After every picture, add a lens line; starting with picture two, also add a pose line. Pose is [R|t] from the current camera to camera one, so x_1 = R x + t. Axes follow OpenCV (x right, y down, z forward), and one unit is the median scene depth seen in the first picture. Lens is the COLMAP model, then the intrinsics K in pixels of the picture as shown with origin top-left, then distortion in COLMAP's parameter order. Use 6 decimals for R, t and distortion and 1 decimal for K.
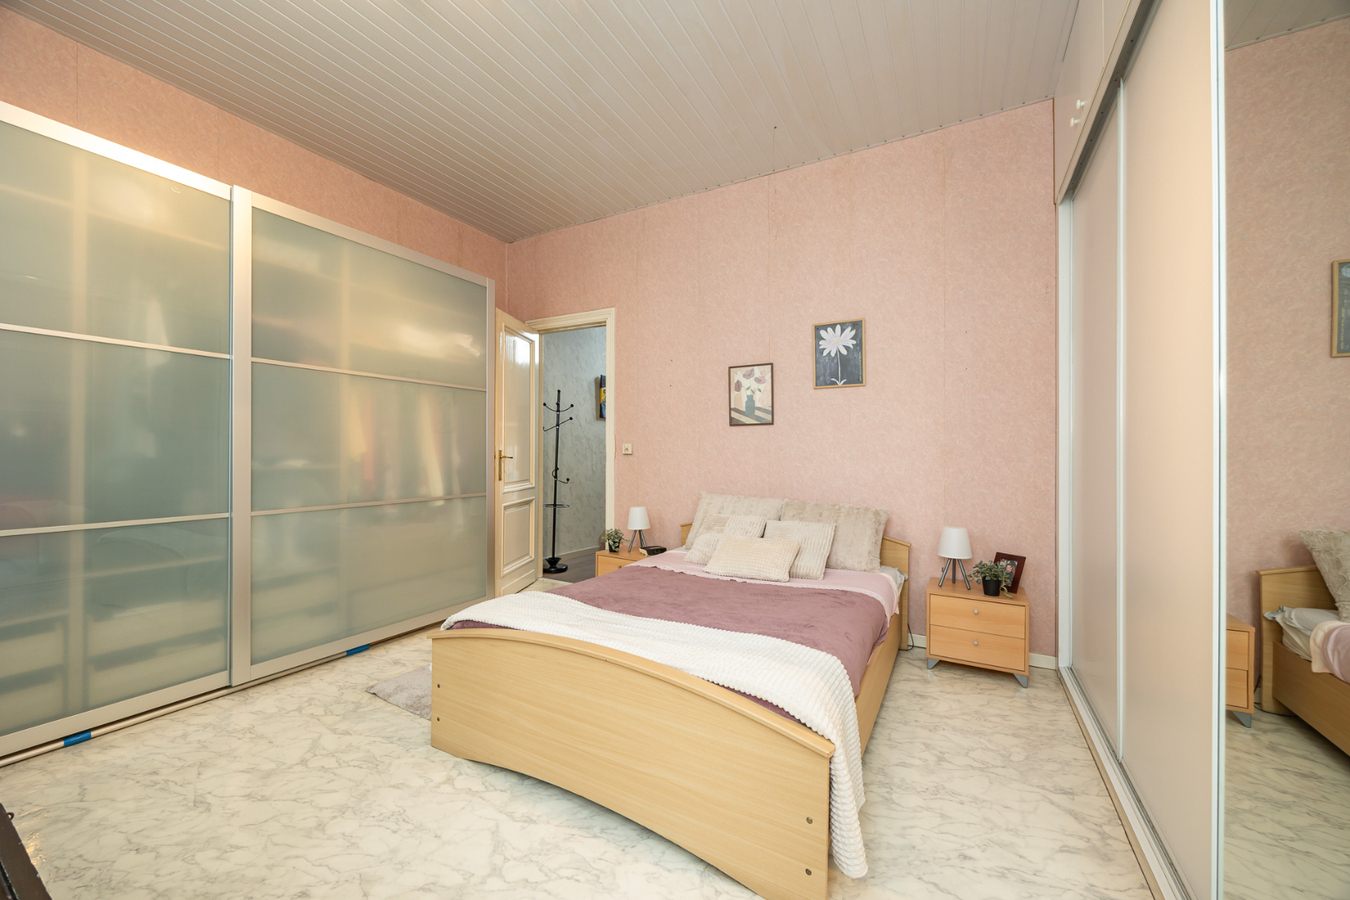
lens RADIAL K [[530.2, 0, 677.9], [0, 530.2, 450.2], [0, 0, 1]] dist [-0.004135, 0.002288]
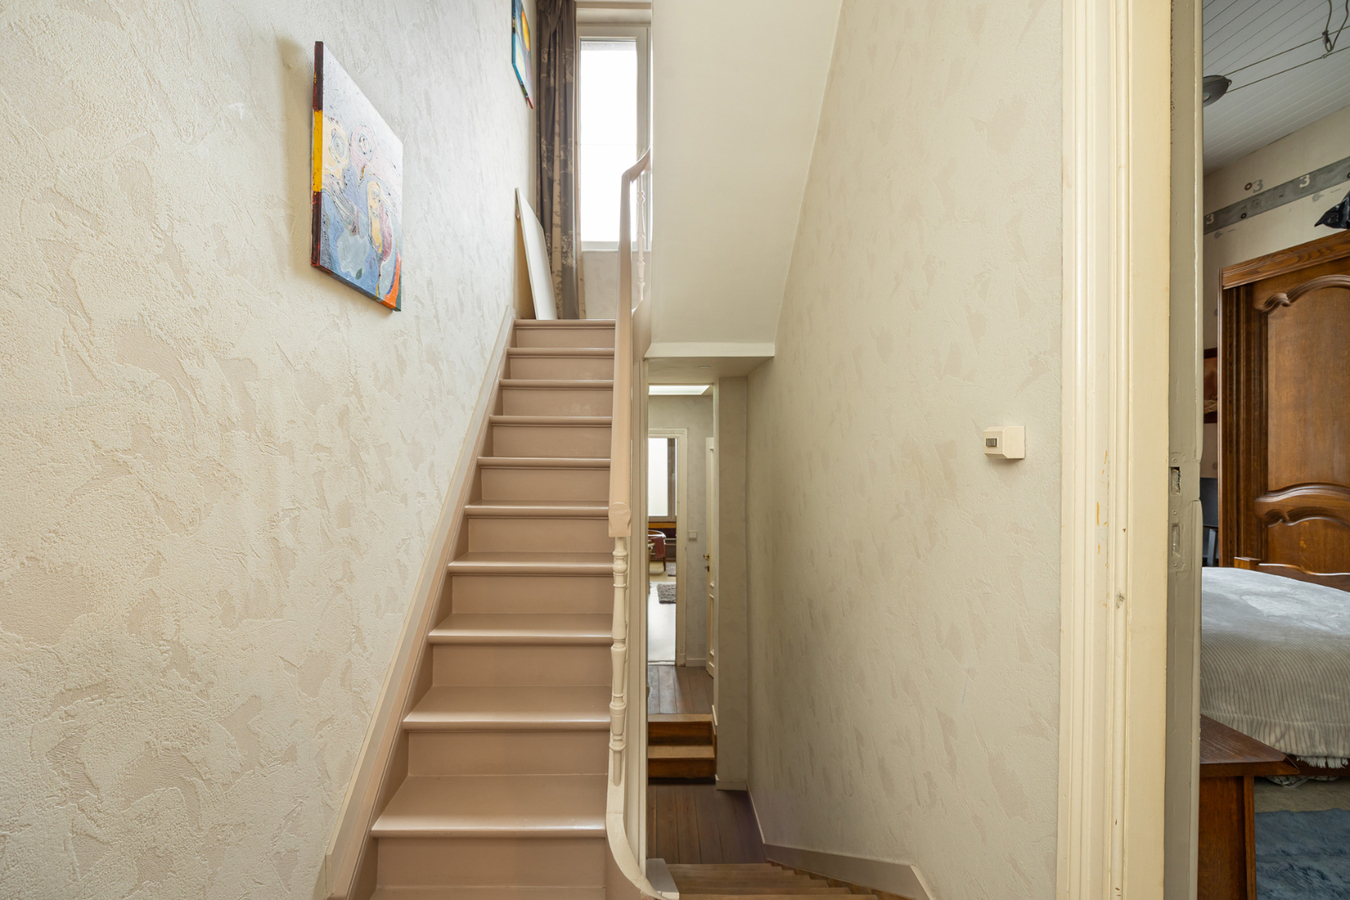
lens RADIAL K [[530.2, 0, 670.3], [0, 530.2, 452.6], [0, 0, 1]] dist [-0.004135, 0.002288]
pose [[0.867384, -0.011383, 0.497509, -0.273255], [0.004802, 0.999883, 0.014504, 0.008567], [-0.497616, -0.010191, 0.867338, 1.595514]]
